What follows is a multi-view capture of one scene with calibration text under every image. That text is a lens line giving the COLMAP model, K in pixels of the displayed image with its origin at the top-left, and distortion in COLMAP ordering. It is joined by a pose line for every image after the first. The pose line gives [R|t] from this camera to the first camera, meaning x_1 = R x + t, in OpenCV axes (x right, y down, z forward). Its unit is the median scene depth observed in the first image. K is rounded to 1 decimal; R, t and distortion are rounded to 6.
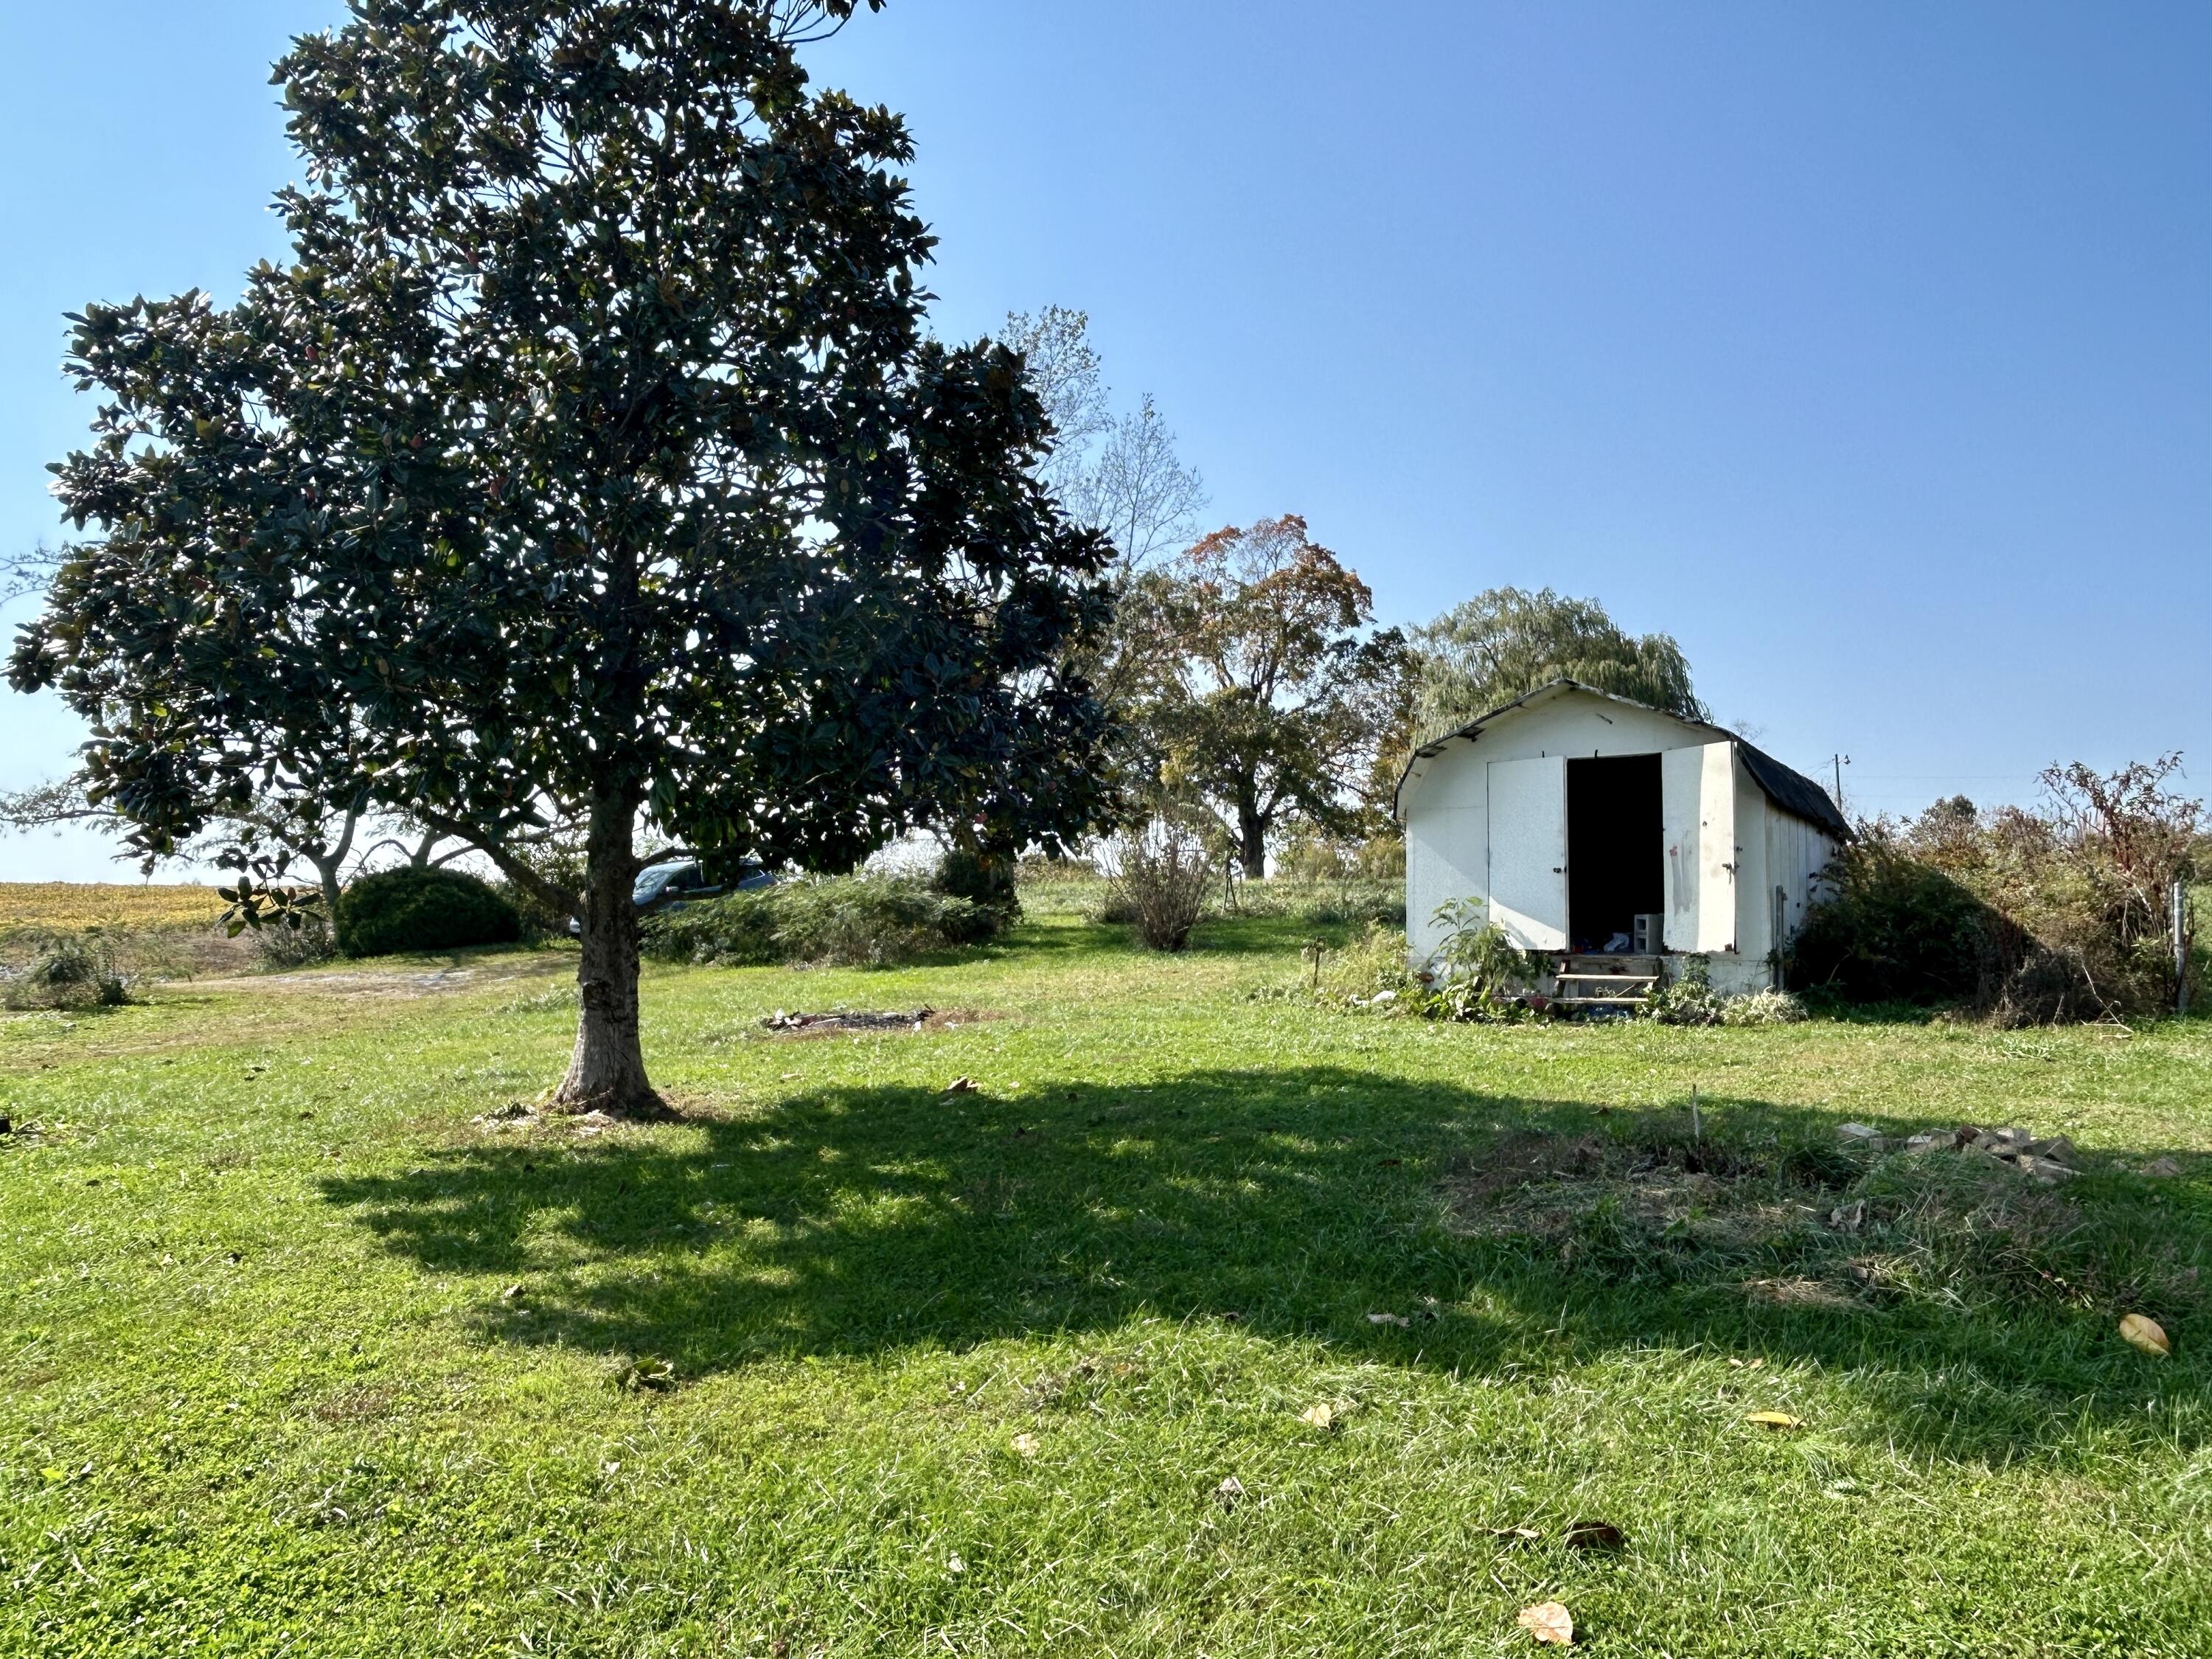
lens RADIAL K [[1623.4, 0, 1102.2], [0, 1623.4, 826.0], [0, 0, 1]] dist [0.011909, 0.000800]
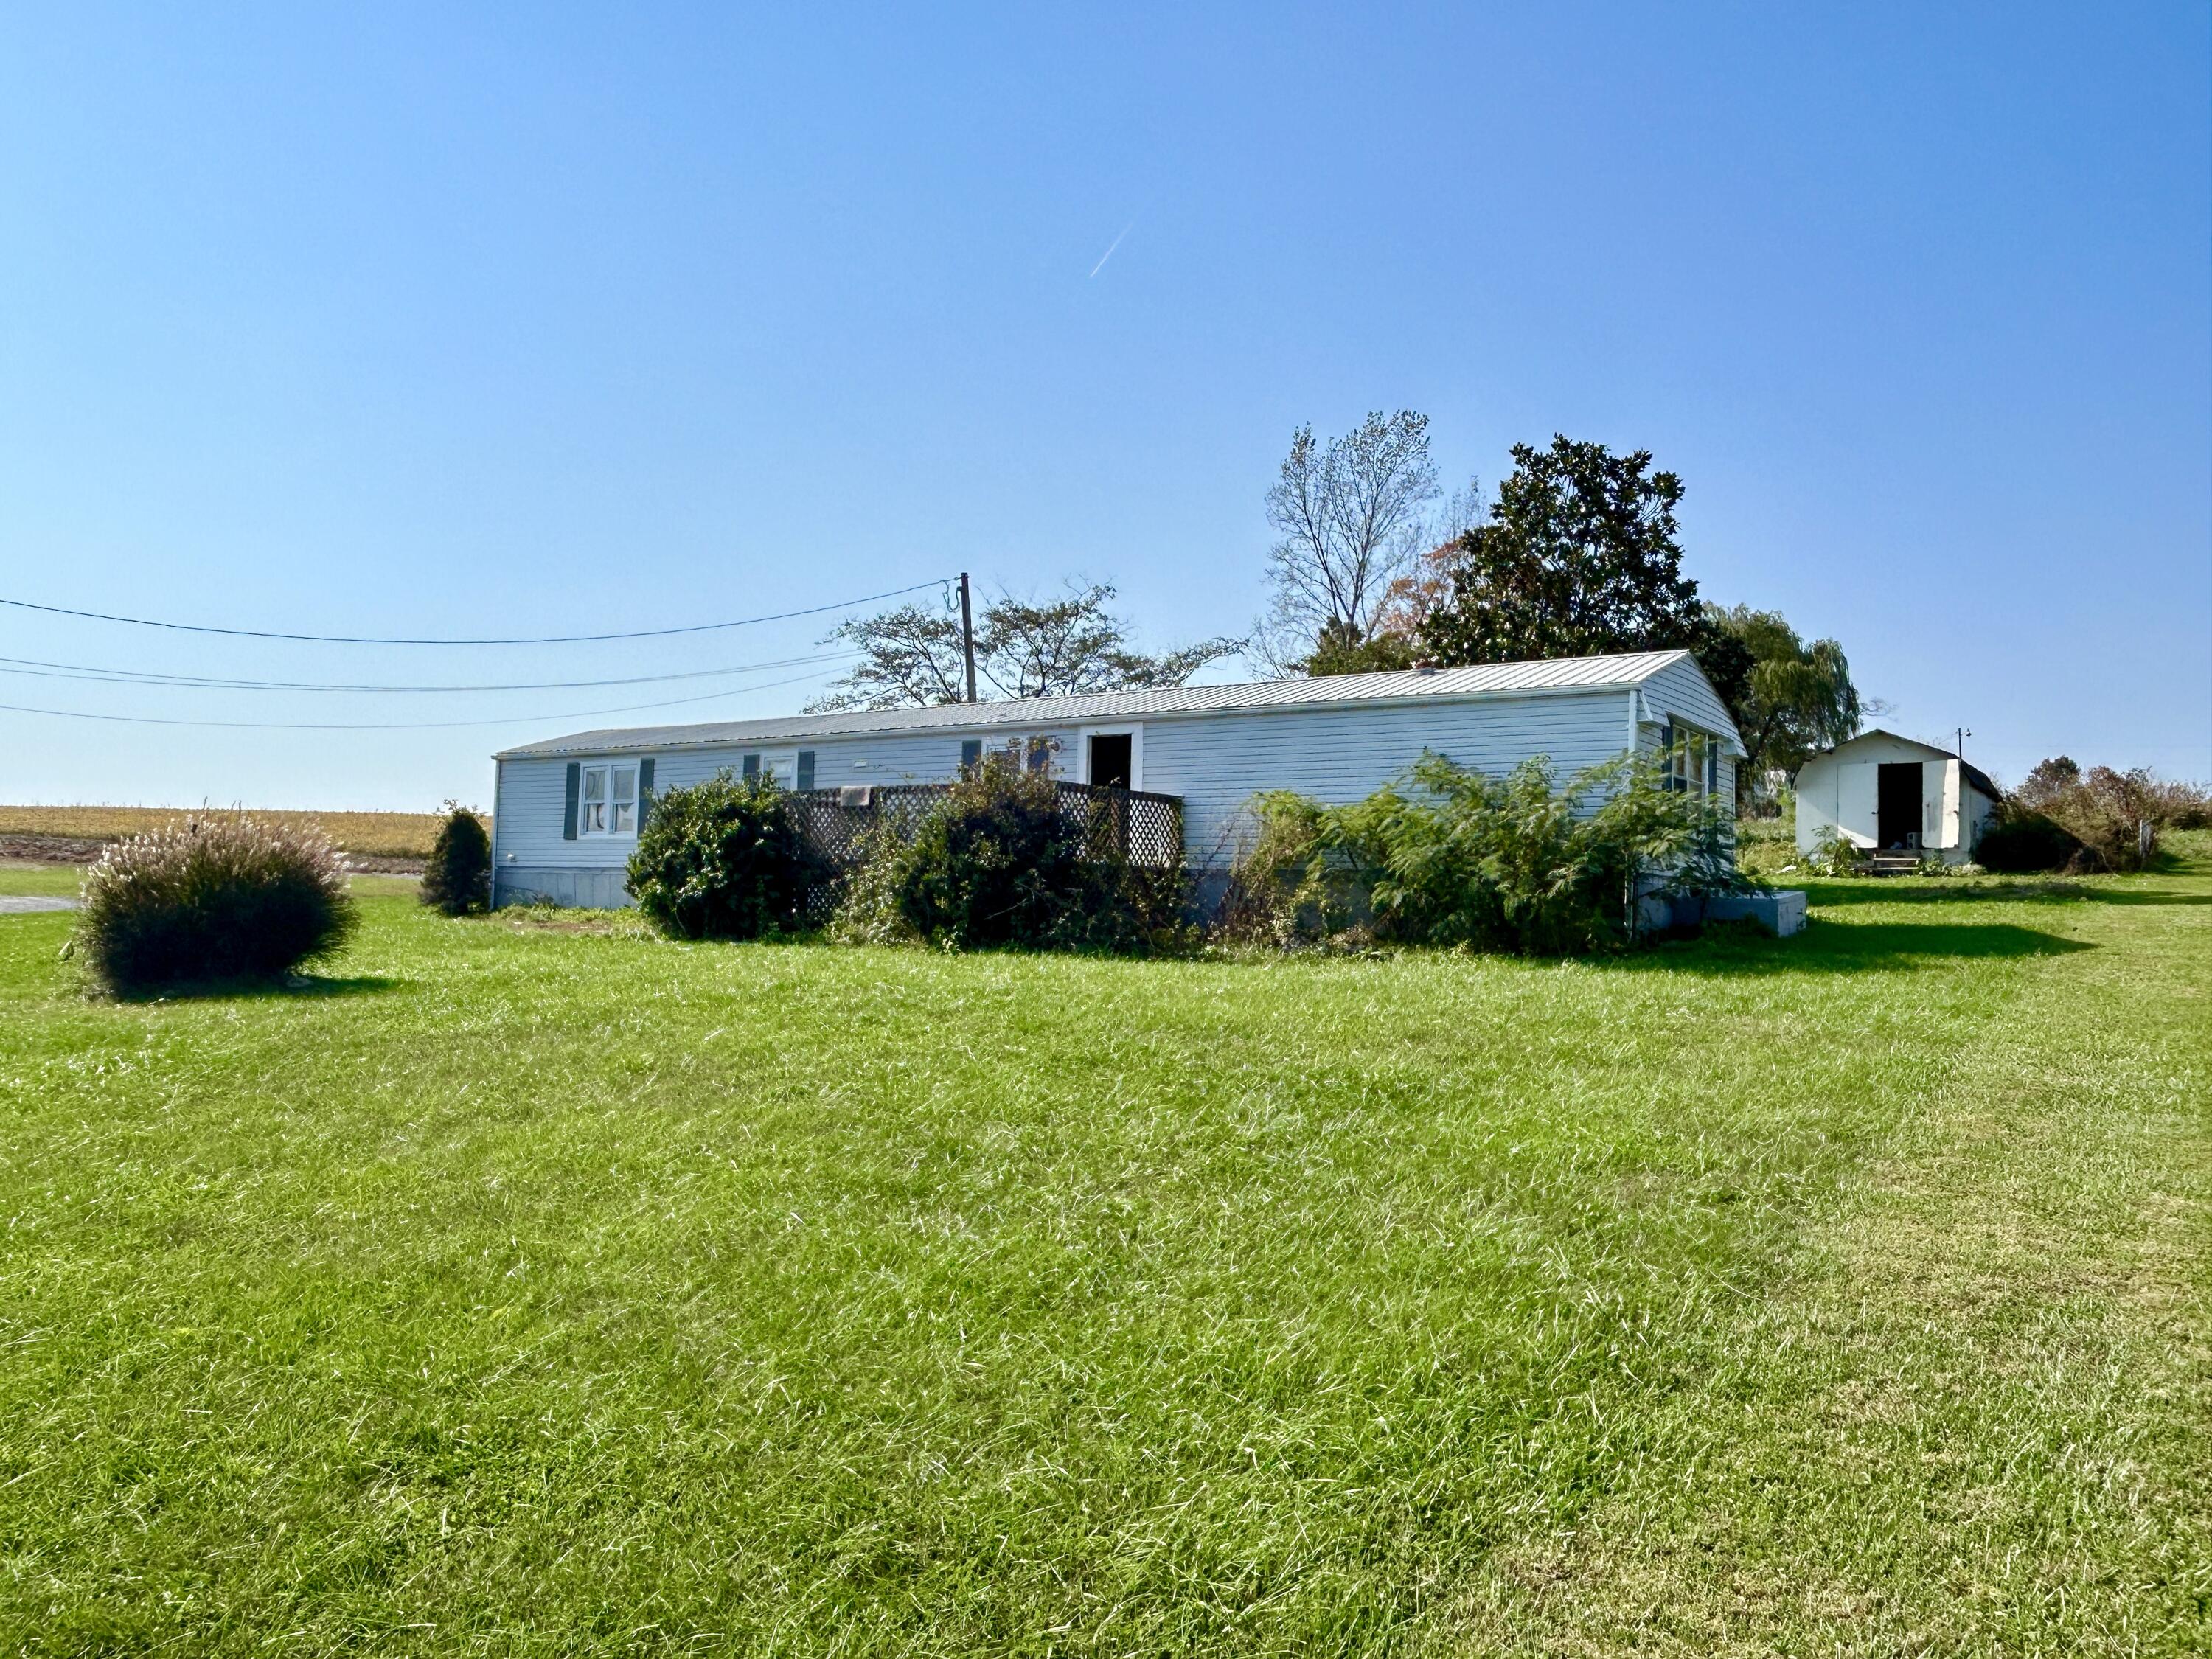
lens RADIAL K [[1623.4, 0, 1106.4], [0, 1623.4, 833.8], [0, 0, 1]] dist [0.011909, 0.000800]
pose [[0.998984, 0.009638, -0.044023, -0.713137], [-0.007944, 0.999227, 0.038508, -0.024164], [0.044360, -0.038119, 0.998288, -1.369063]]
